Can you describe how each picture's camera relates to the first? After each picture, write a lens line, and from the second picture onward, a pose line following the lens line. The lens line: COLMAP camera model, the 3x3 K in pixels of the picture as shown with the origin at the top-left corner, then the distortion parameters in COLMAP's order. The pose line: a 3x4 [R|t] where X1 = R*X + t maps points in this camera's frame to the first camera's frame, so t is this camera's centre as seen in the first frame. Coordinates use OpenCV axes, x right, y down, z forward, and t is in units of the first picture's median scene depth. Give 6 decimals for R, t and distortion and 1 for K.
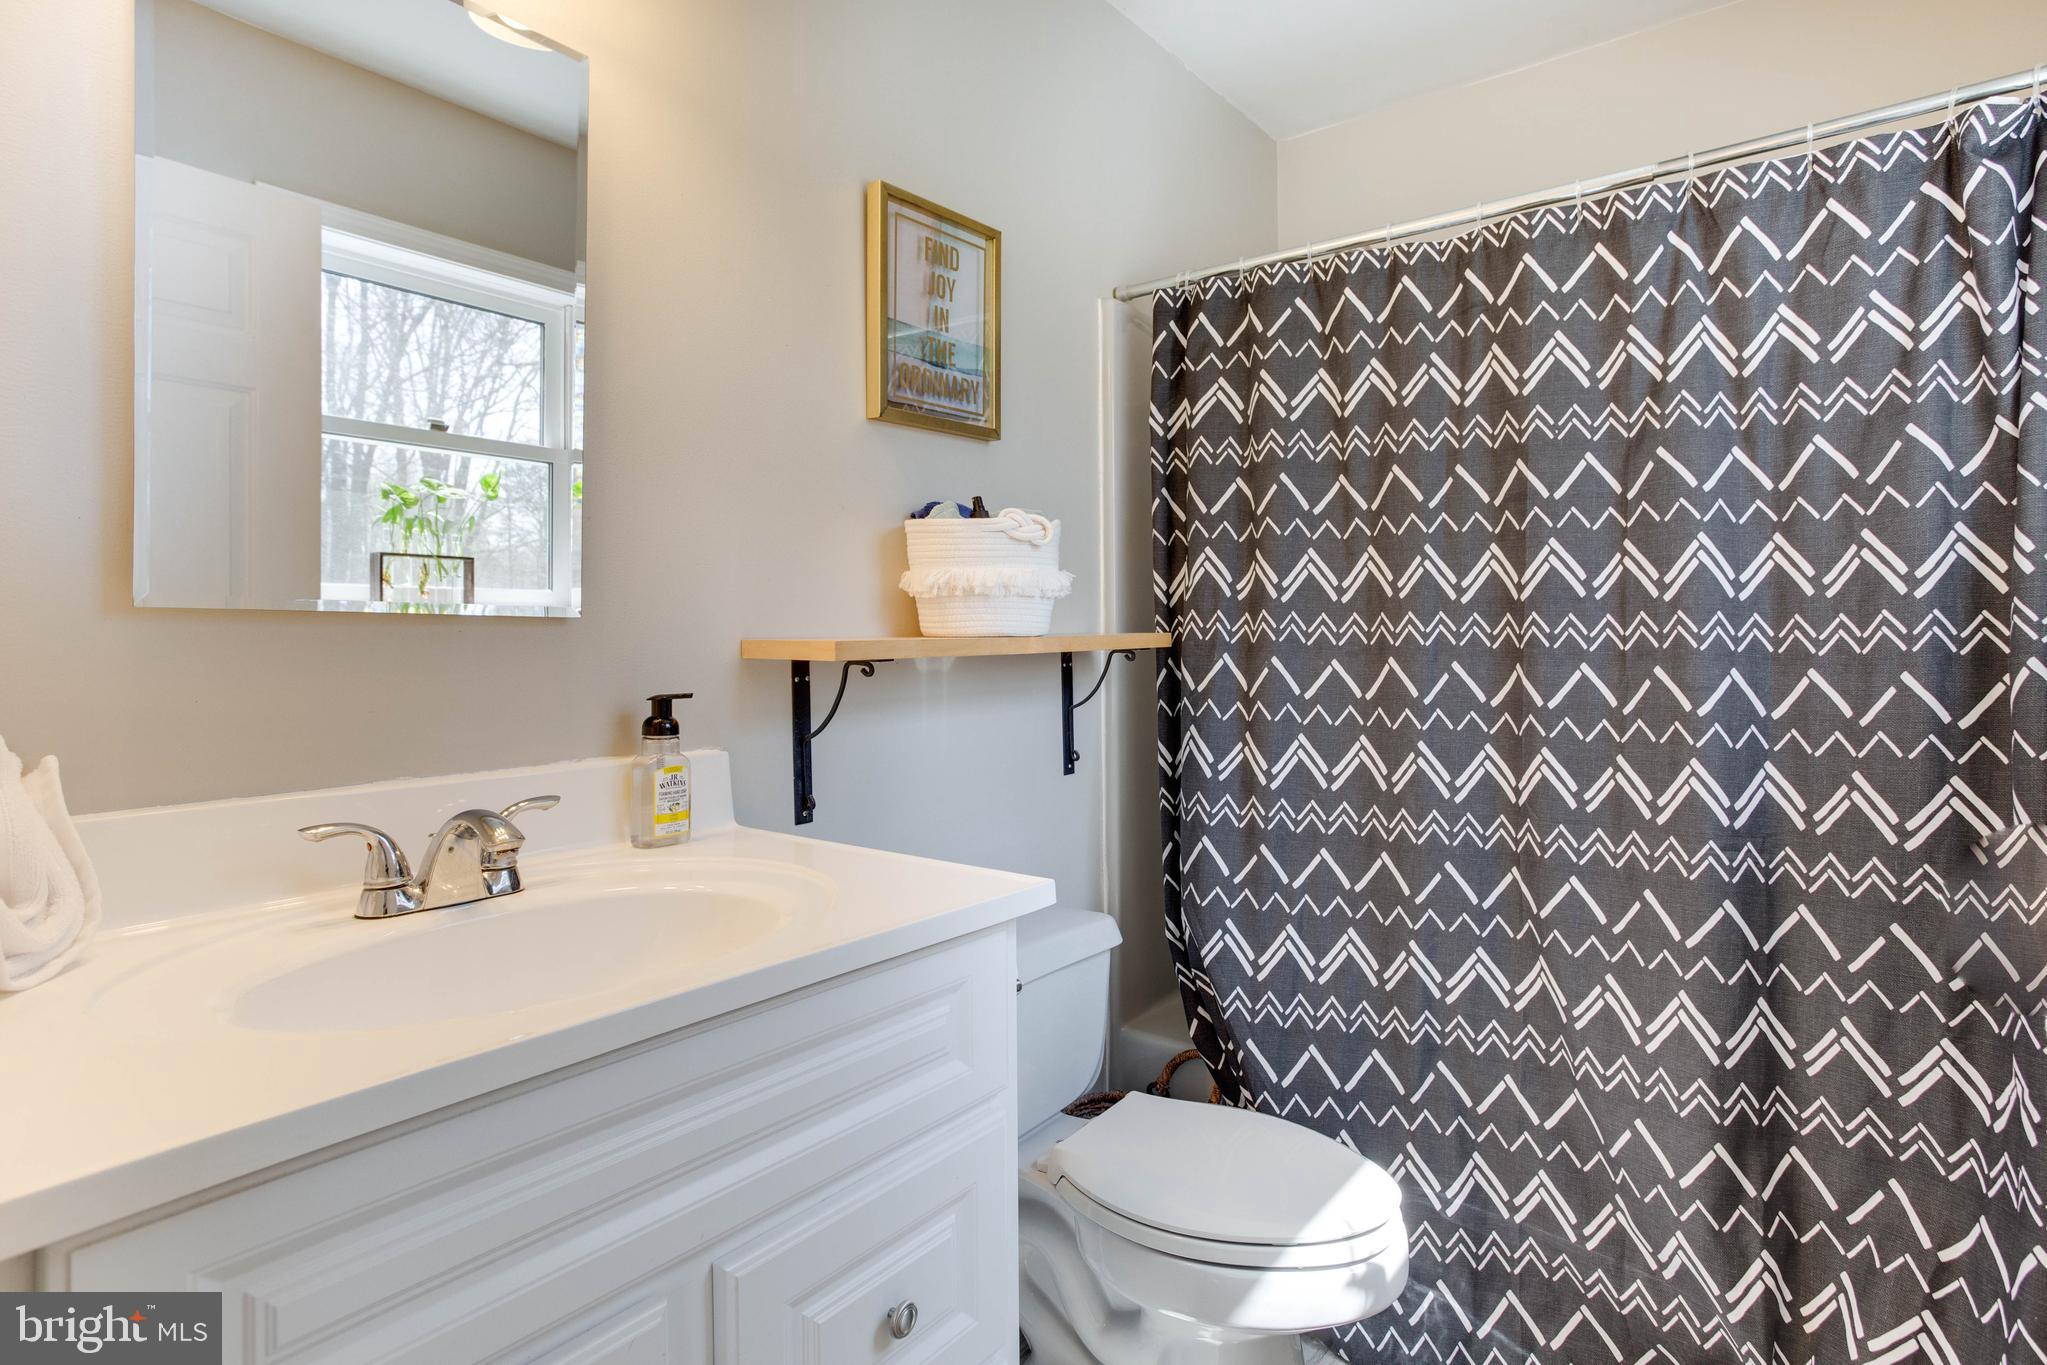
lens RADIAL K [[1184.7, 0, 1021.7], [0, 1184.7, 651.0], [0, 0, 1]] dist [-0.074189, 0.049245]
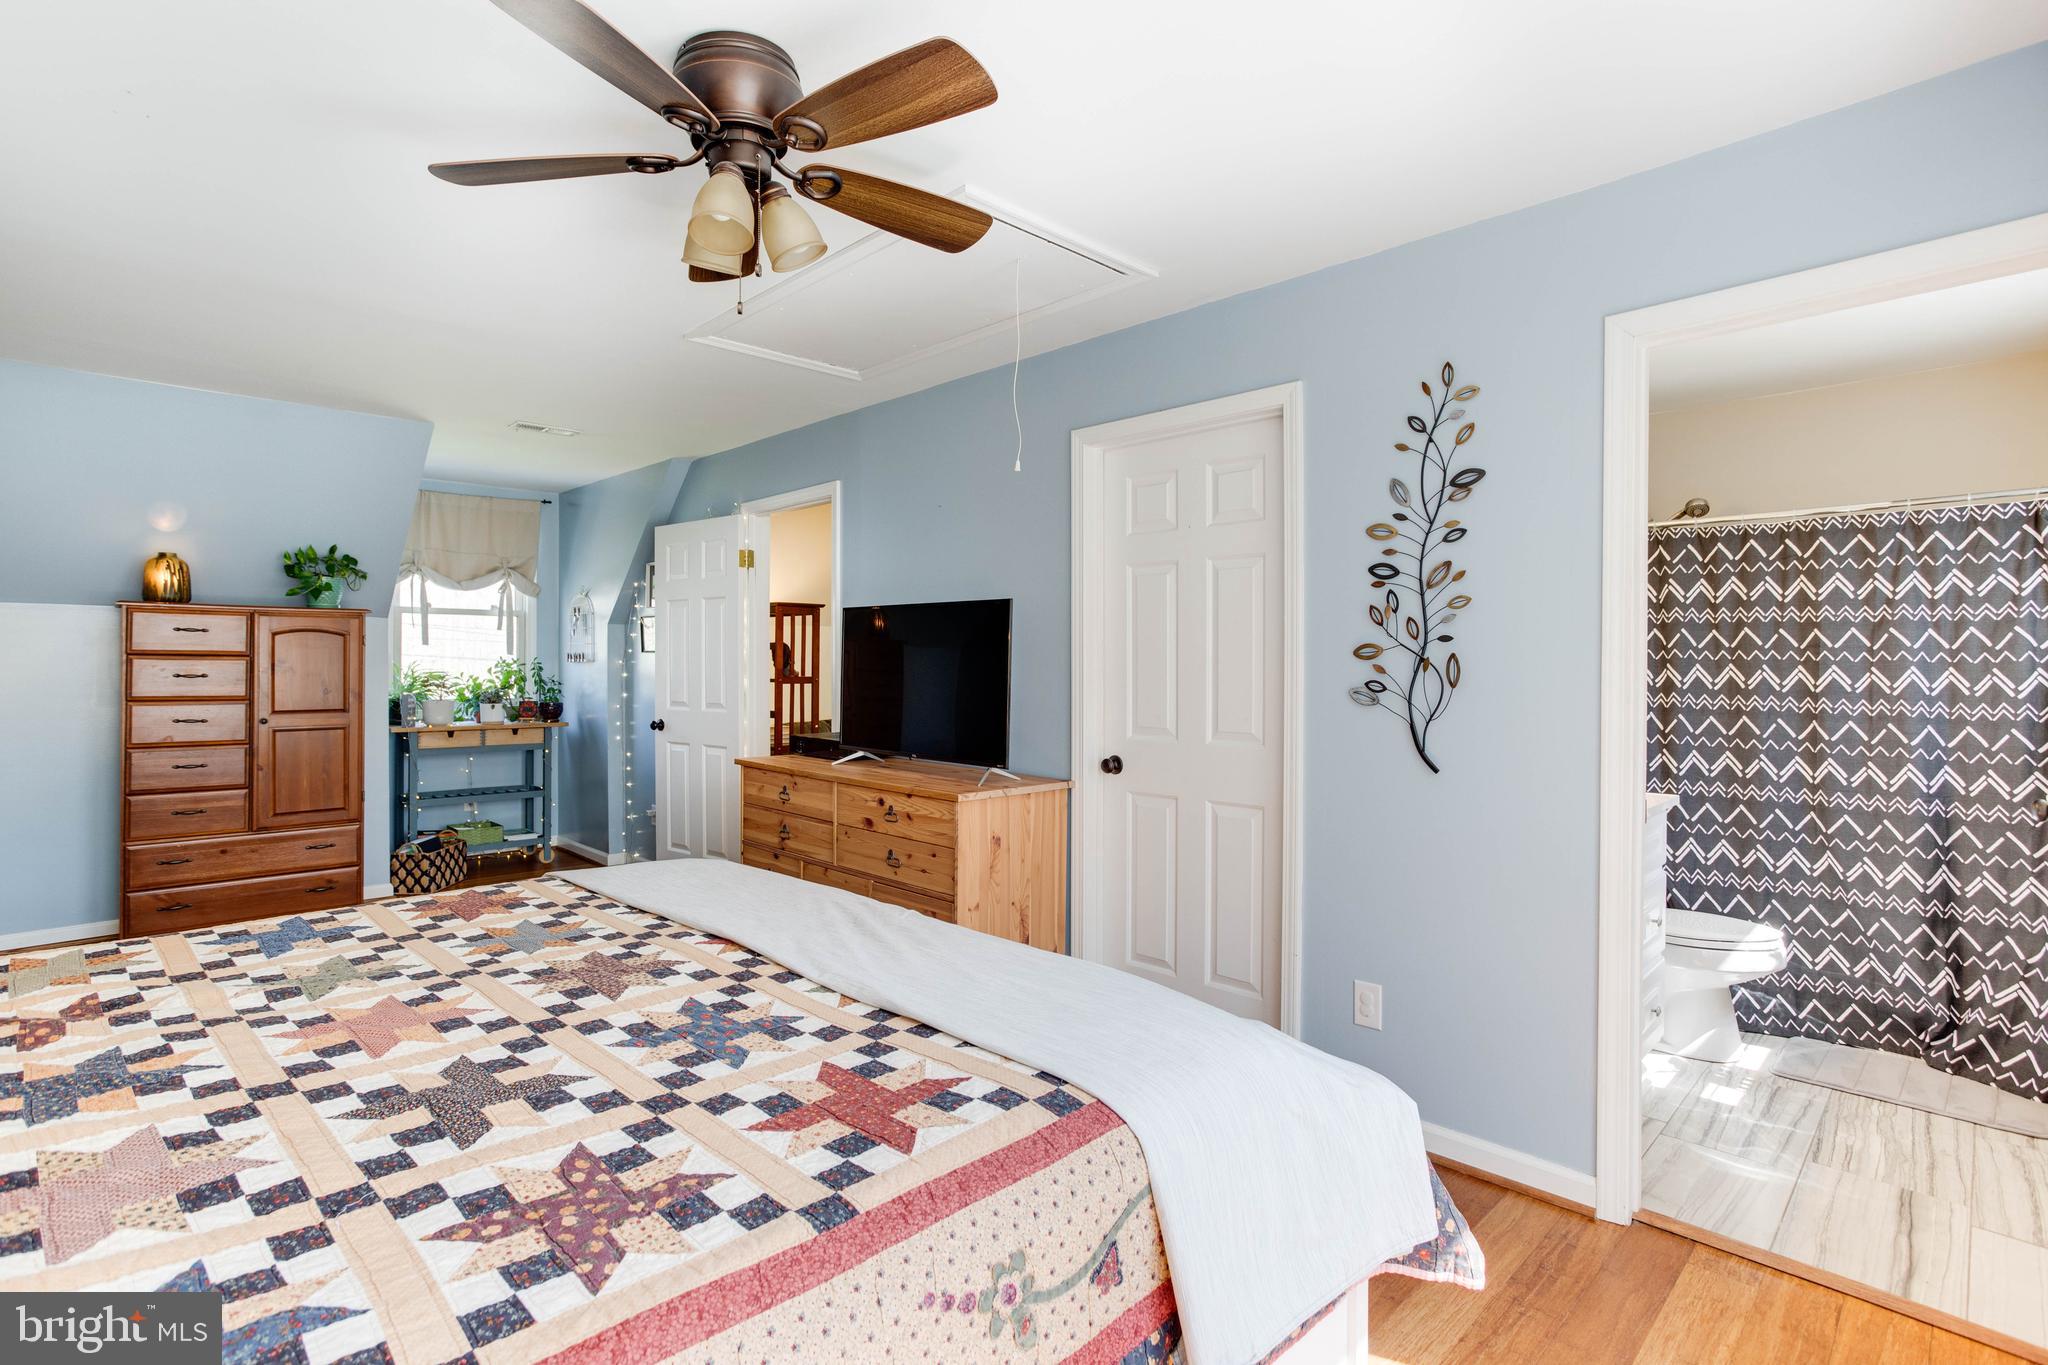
lens RADIAL K [[1021.1, 0, 996.1], [0, 1021.1, 673.3], [0, 0, 1]] dist [-0.052119, 0.024897]
pose [[0.985190, 0.007906, -0.171286, -0.859412], [-0.009135, 0.999938, -0.006390, -0.057163], [0.171224, 0.007860, 0.985201, -1.243053]]
